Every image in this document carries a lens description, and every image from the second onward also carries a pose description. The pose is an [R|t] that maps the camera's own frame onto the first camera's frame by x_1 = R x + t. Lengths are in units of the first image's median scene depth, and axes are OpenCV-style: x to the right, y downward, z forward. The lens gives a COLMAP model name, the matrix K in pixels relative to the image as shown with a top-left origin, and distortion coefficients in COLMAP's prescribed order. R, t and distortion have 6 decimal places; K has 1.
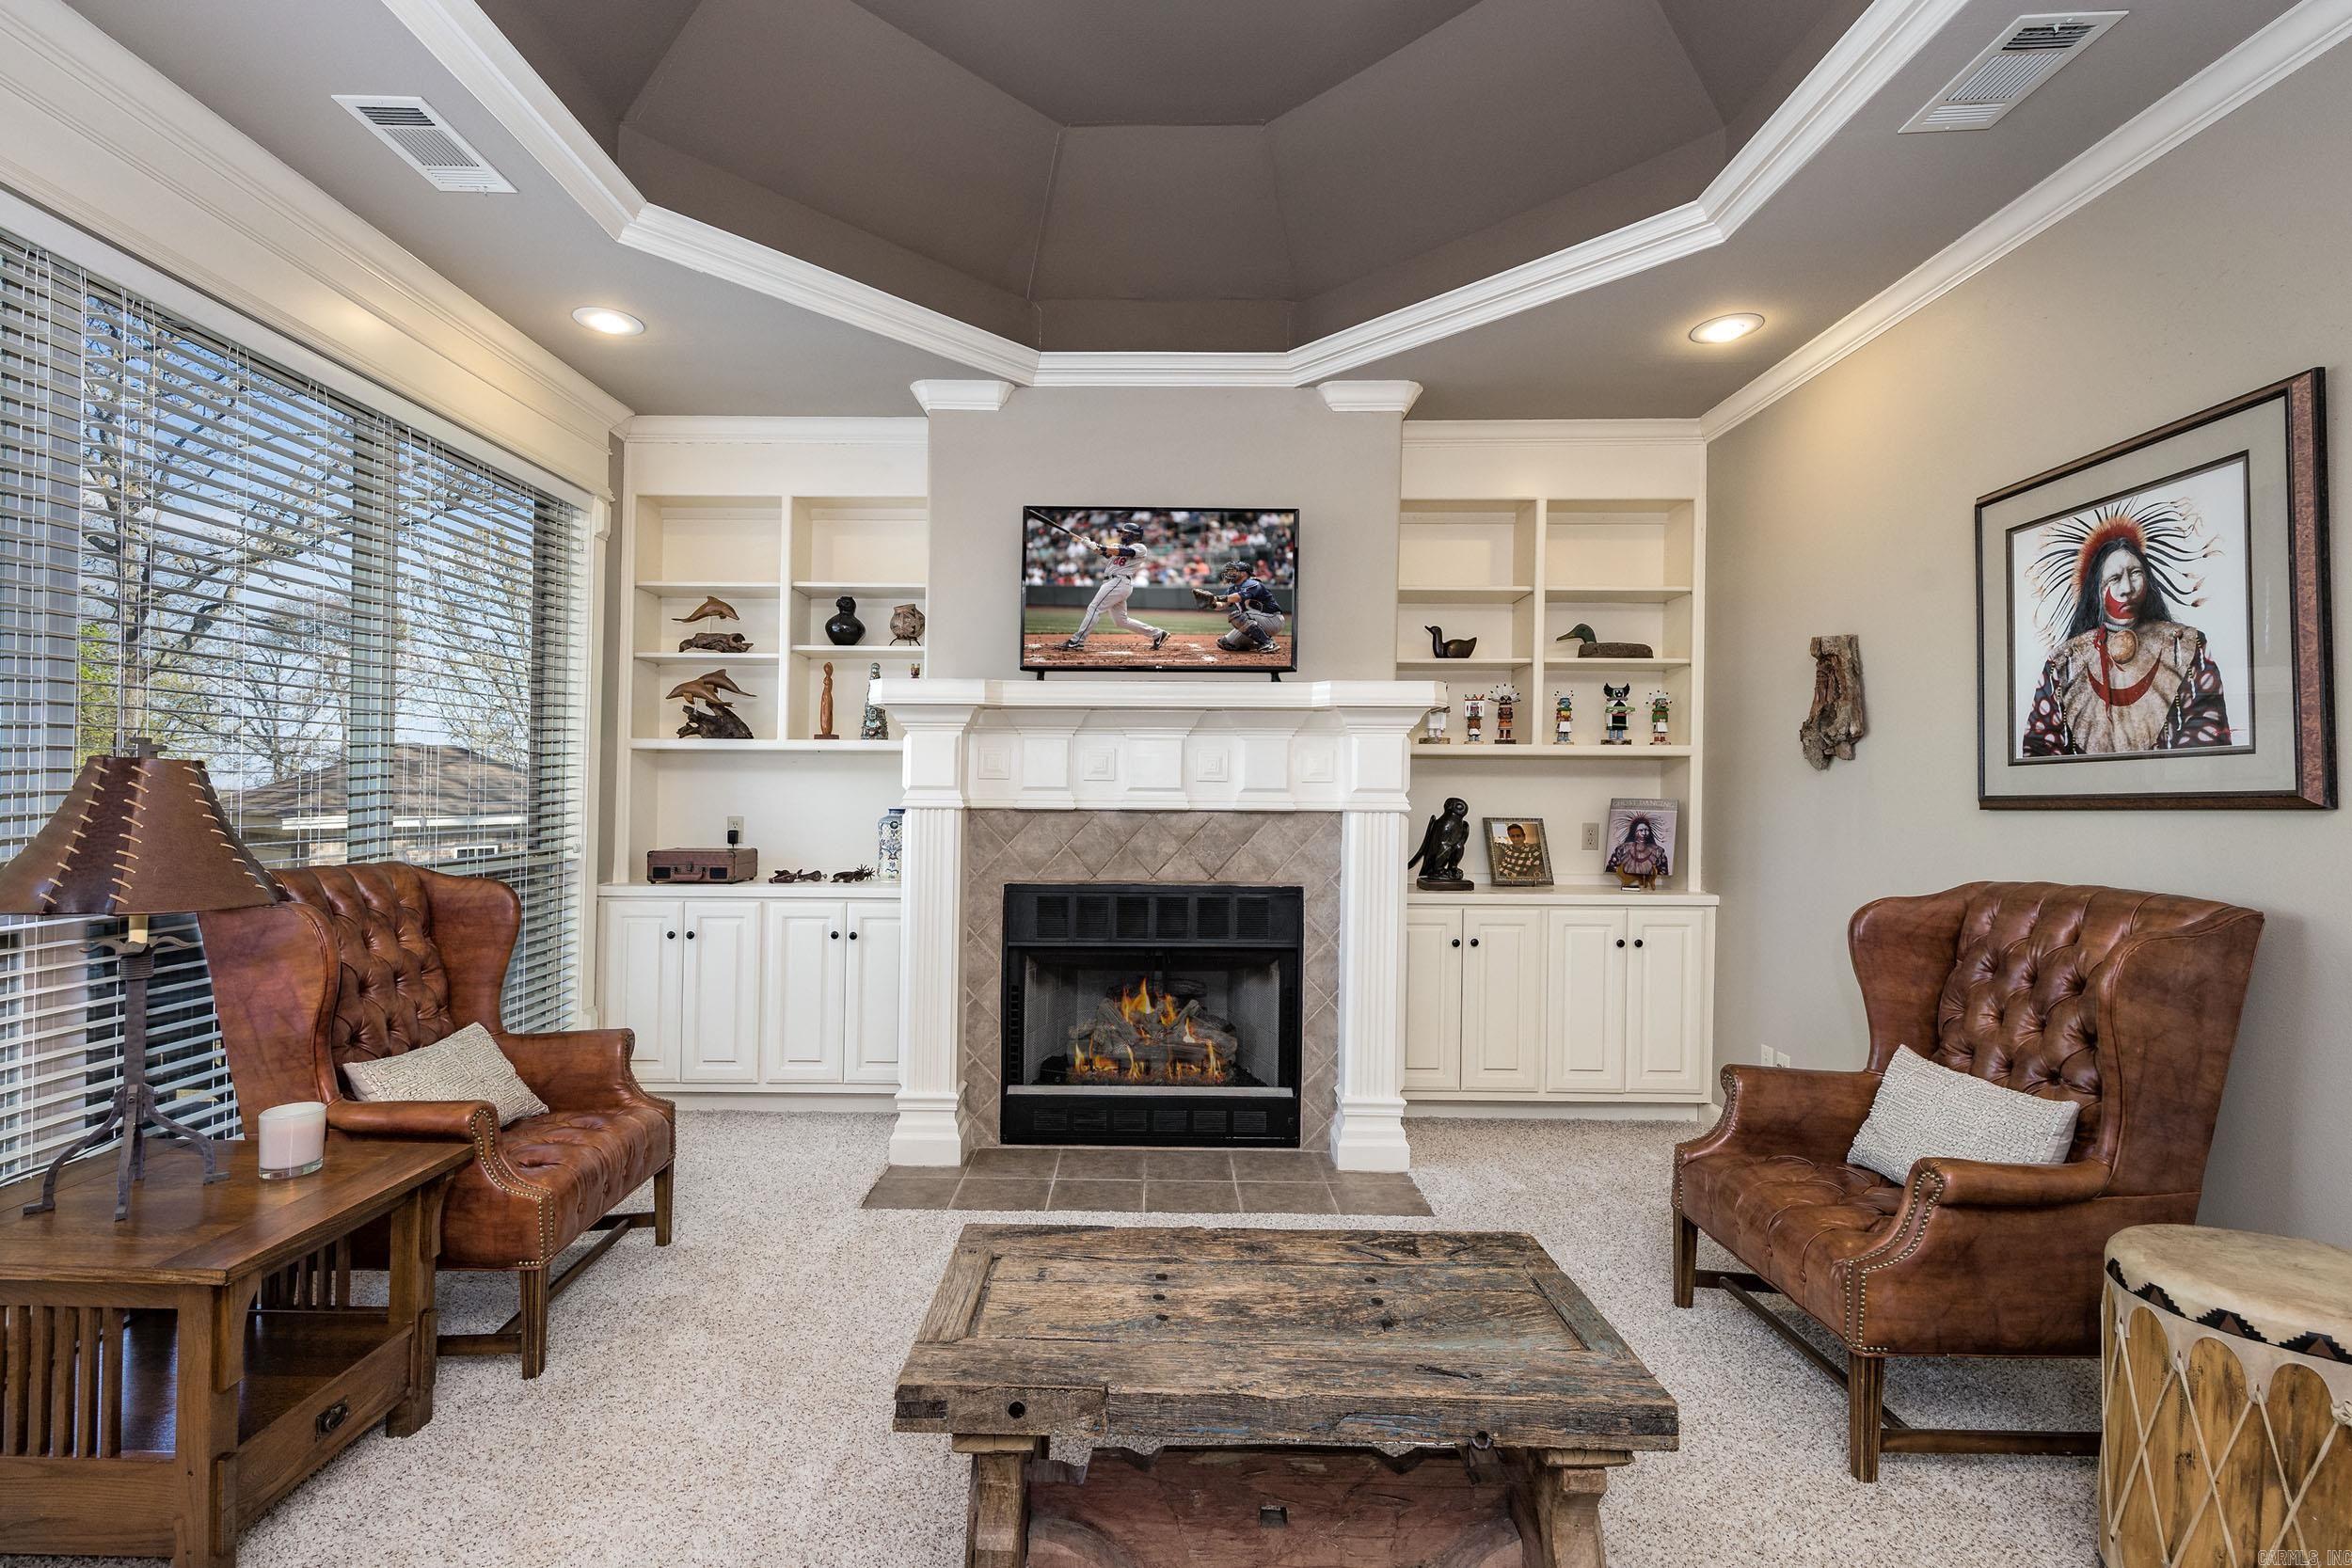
lens RADIAL K [[983.4, 0, 1176.0], [0, 983.4, 784.0], [0, 0, 1]] dist [0.013558, -0.000234]
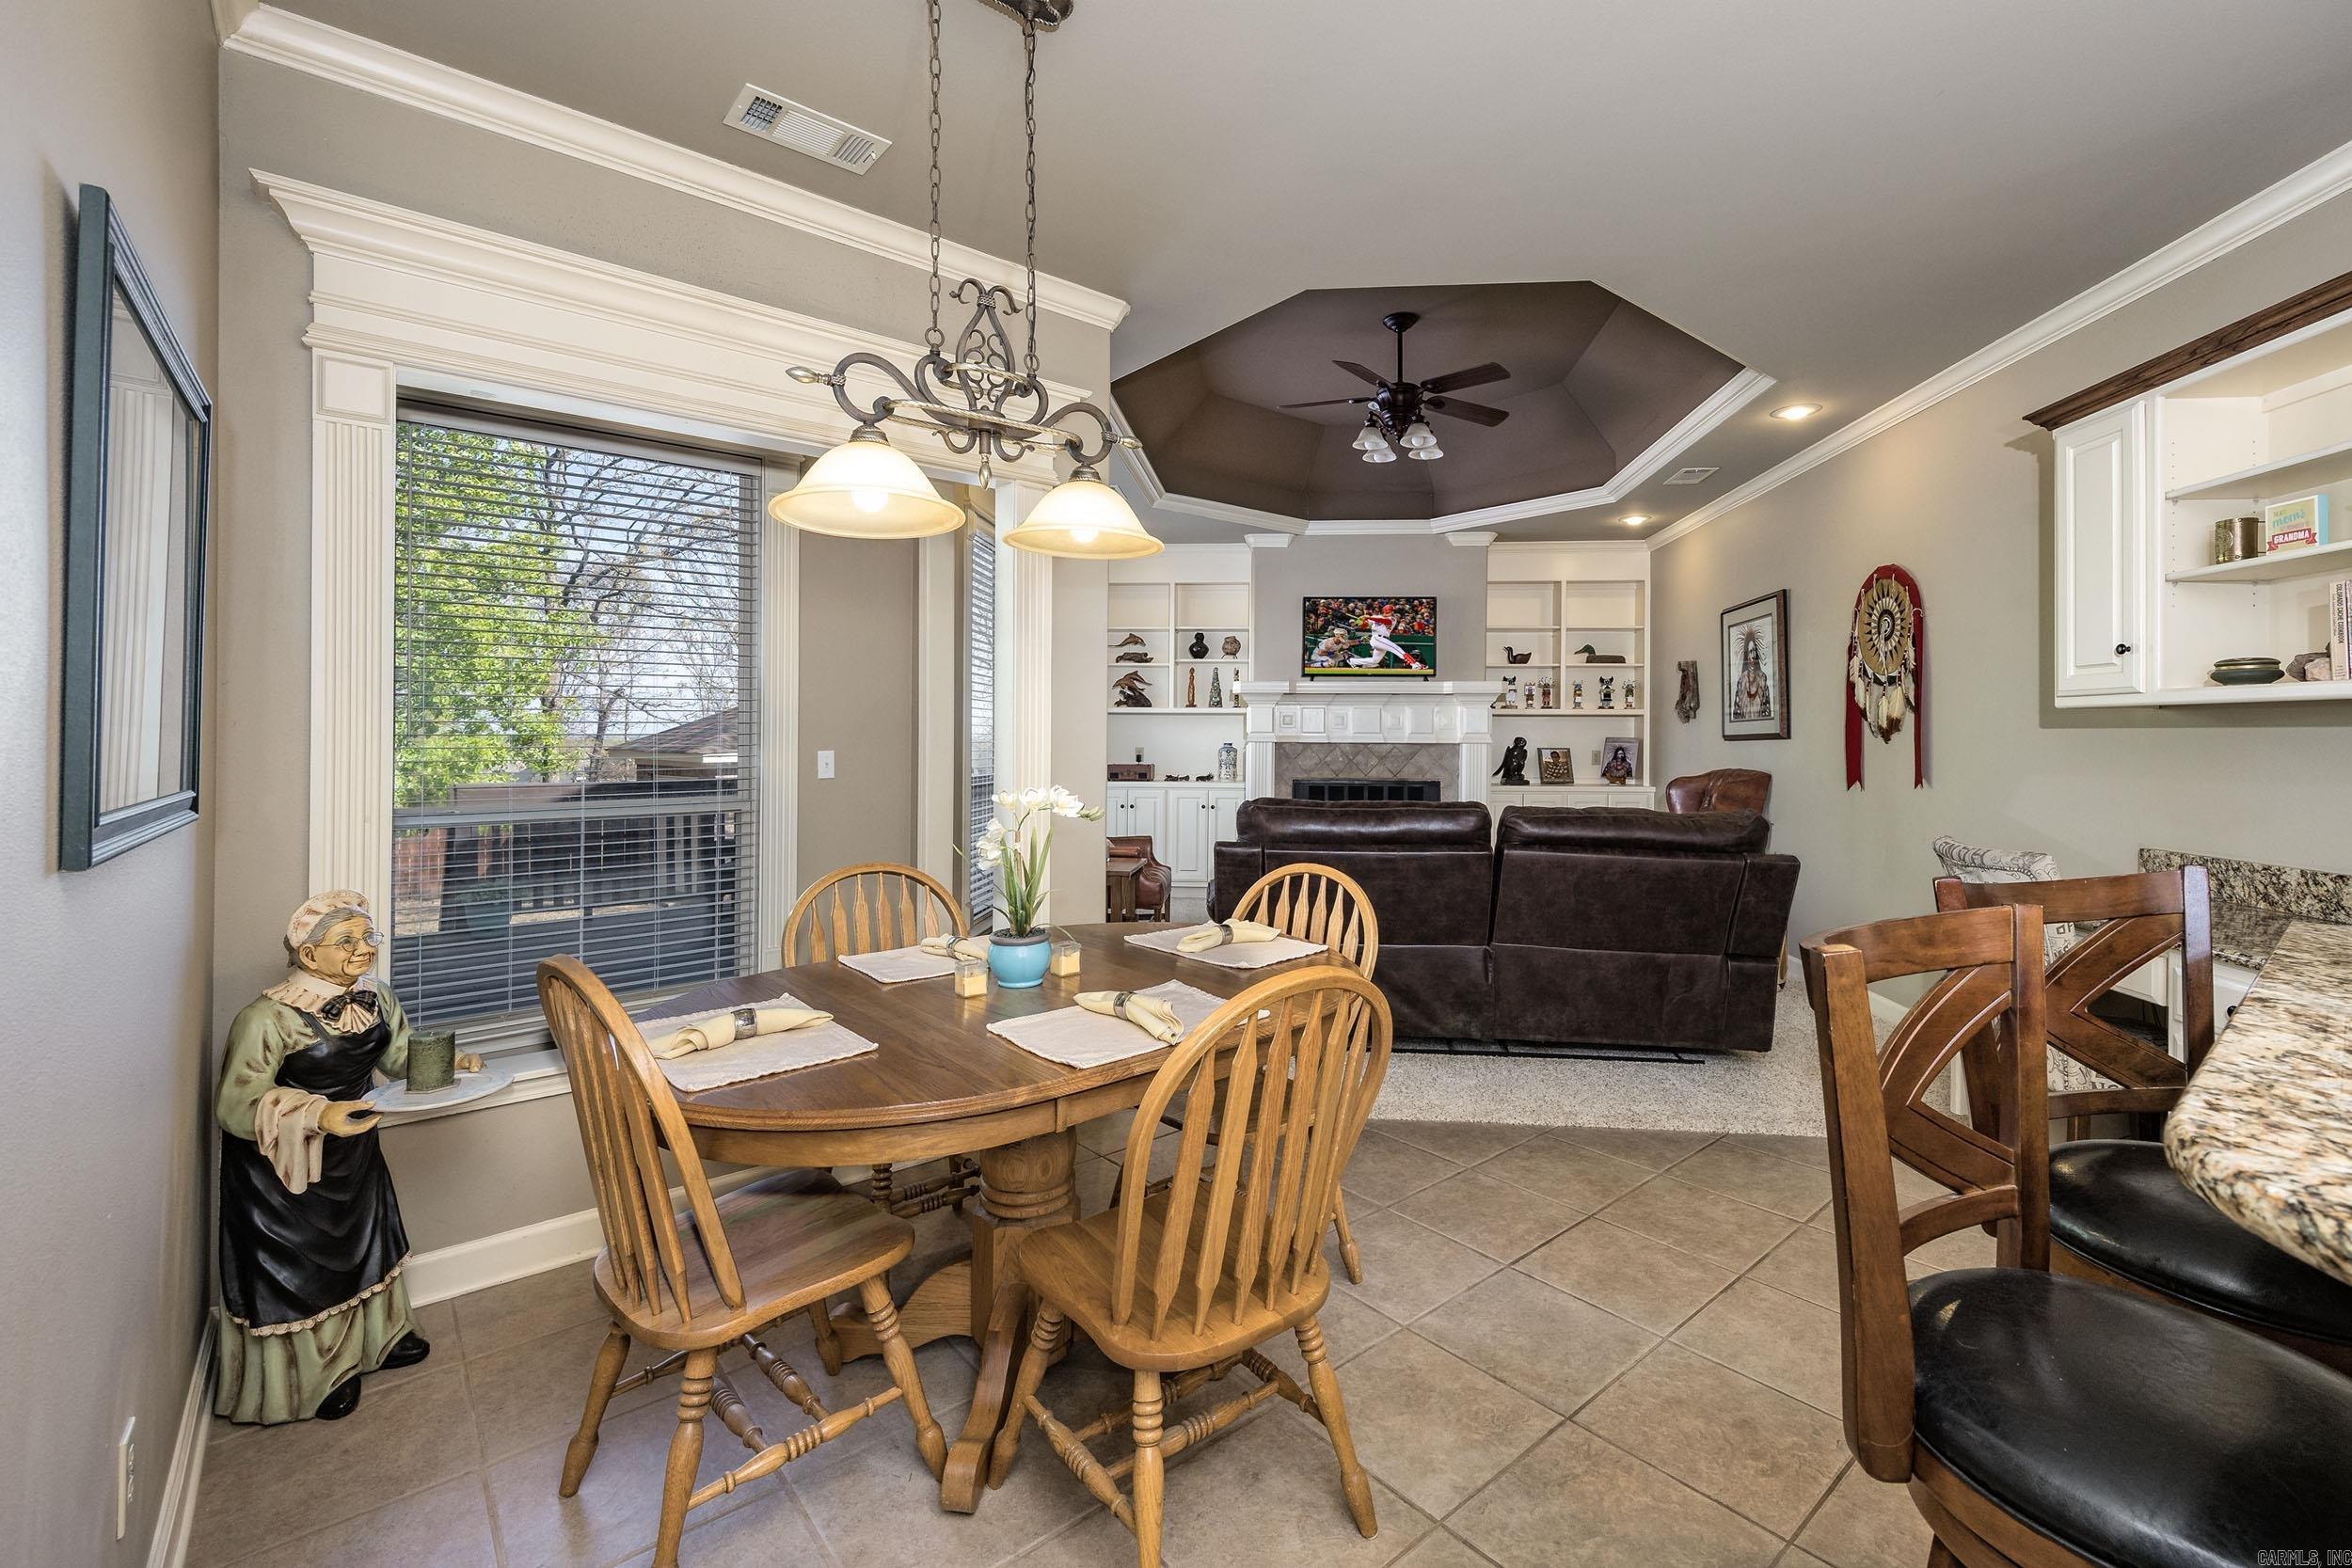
lens RADIAL K [[915.2, 0, 1276.8], [0, 915.2, 731.6], [0, 0, 1]] dist [-0.000166, 0.000124]
pose [[0.998765, -0.002009, -0.049645, -0.112943], [0.002191, 0.999991, 0.003607, -0.004671], [0.049637, -0.003711, 0.998760, -0.906990]]
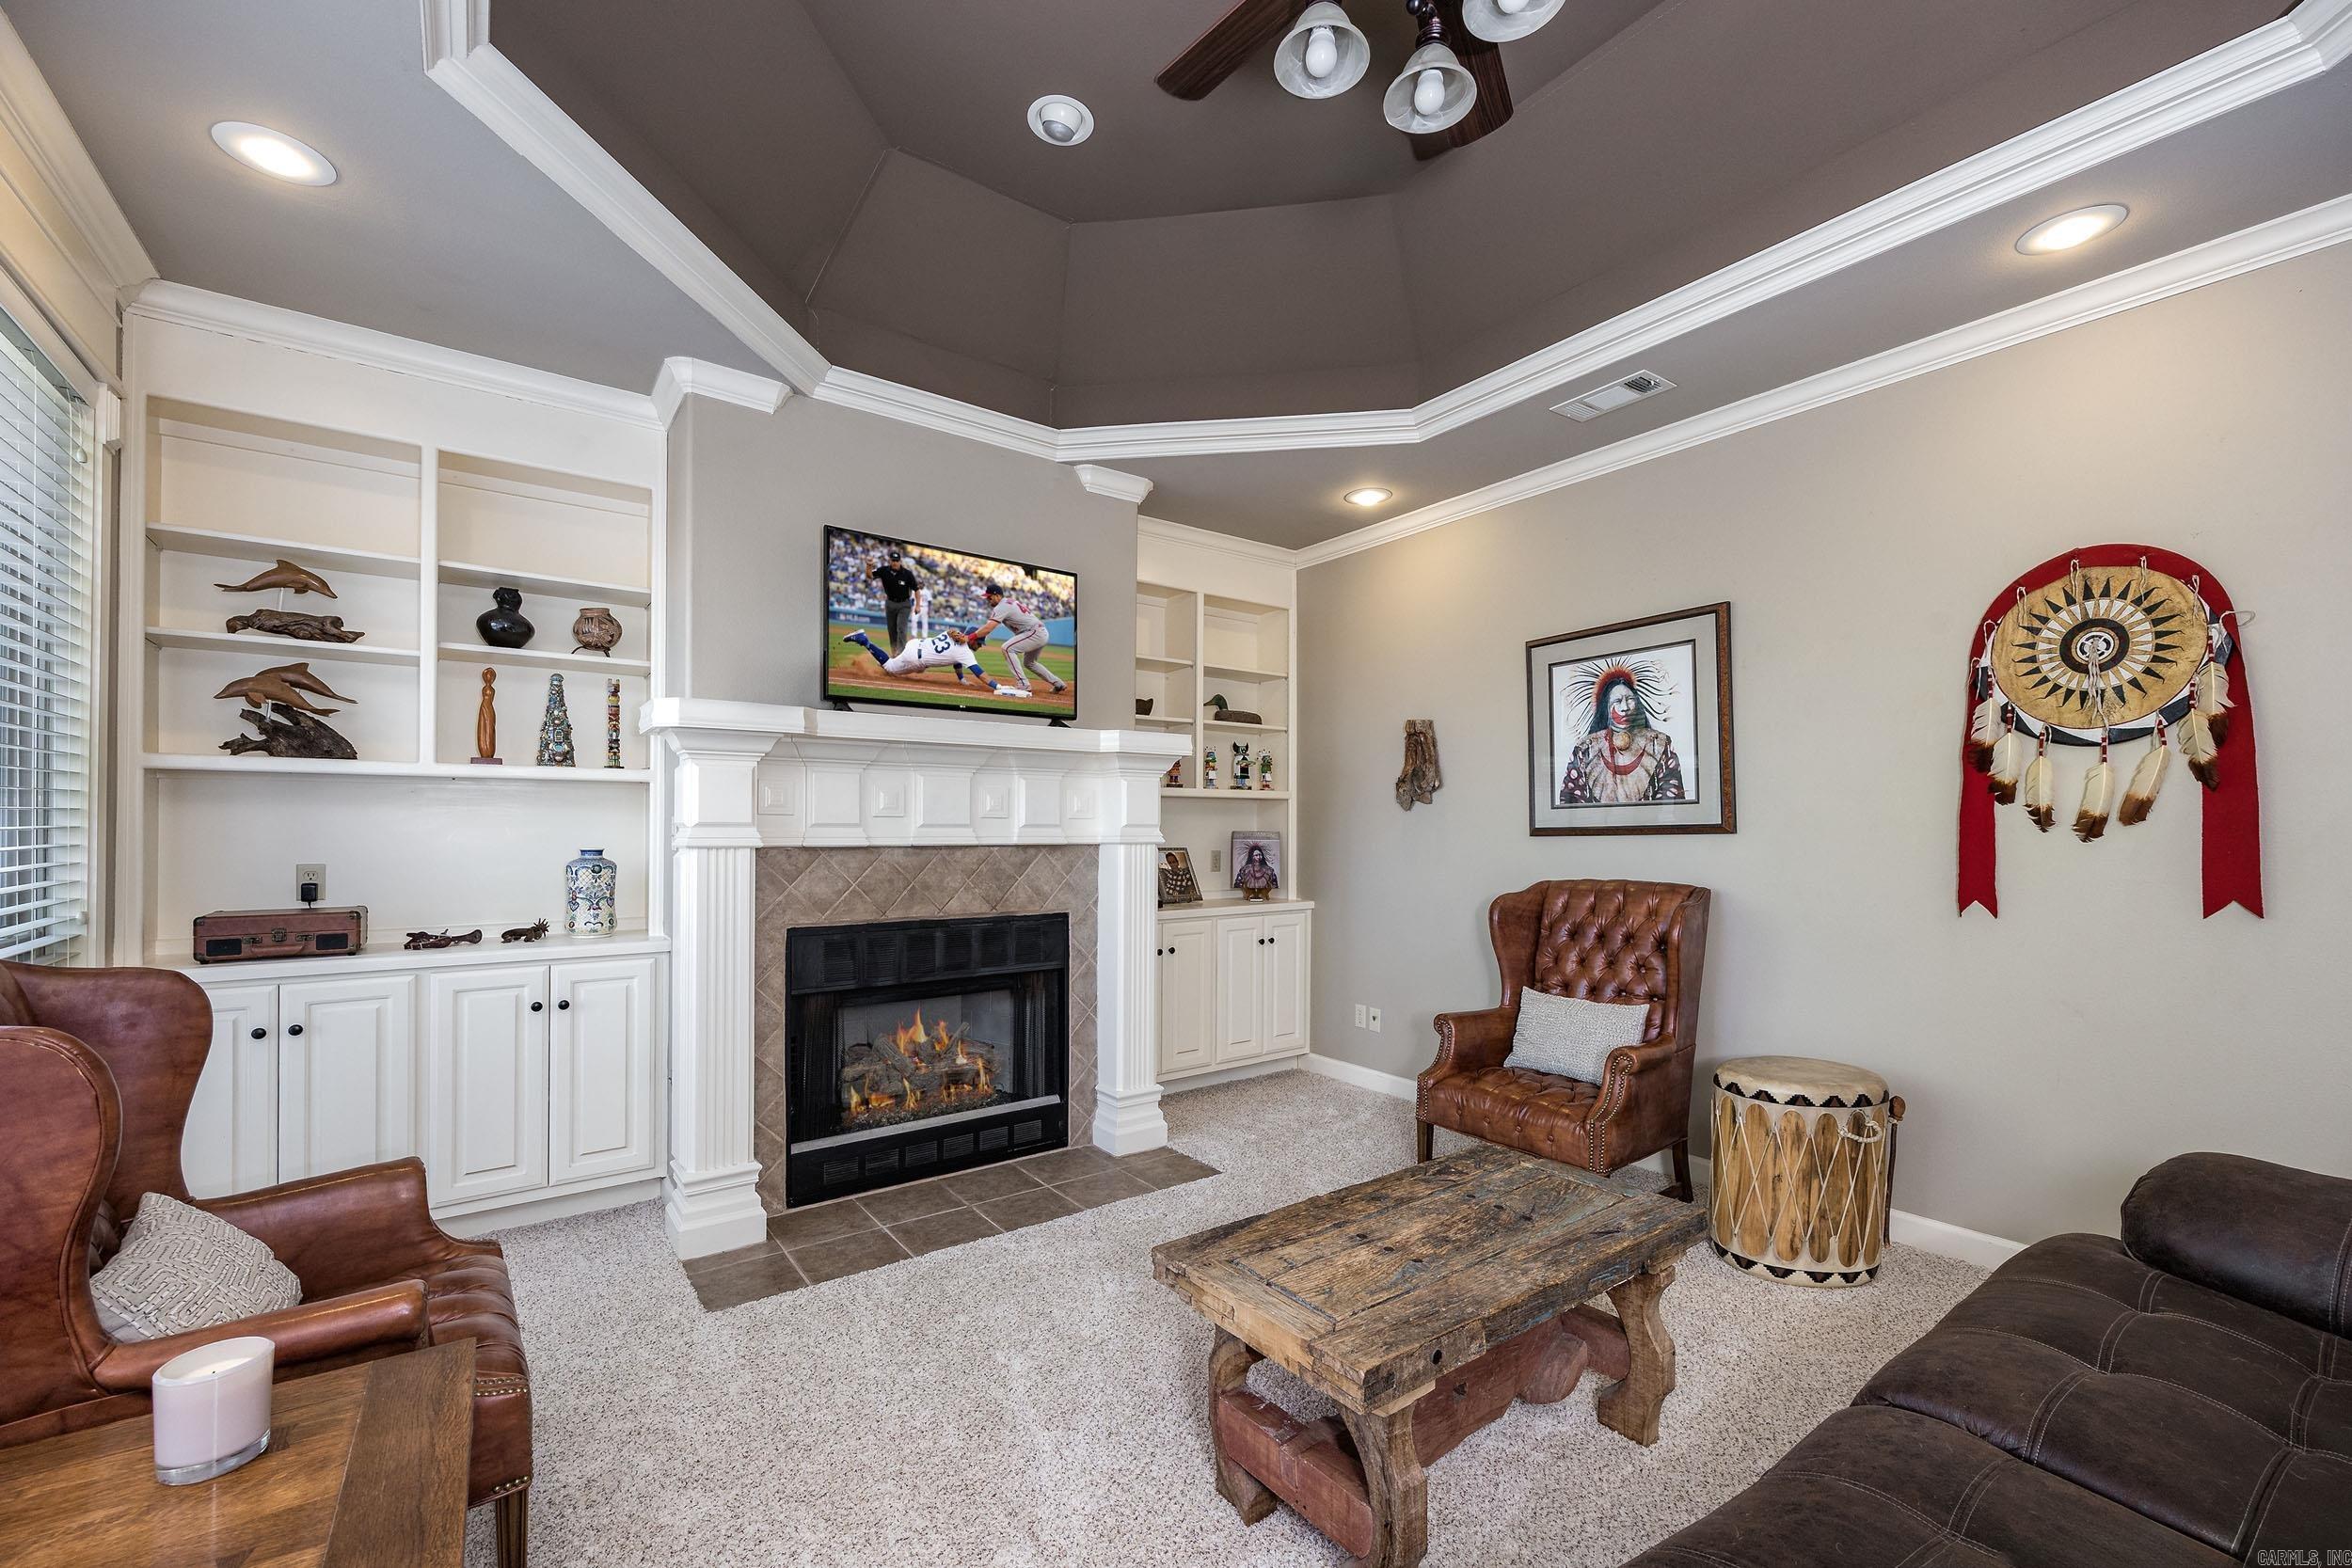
lens RADIAL K [[895.2, 0, 1140.8], [0, 895.2, 822.0], [0, 0, 1]] dist [0.001491, -0.000029]
pose [[0.822641, -0.001129, 0.568560, -0.382224], [-0.000332, 0.999997, 0.002465, -0.000426], [-0.568561, -0.002217, 0.822638, 0.120317]]
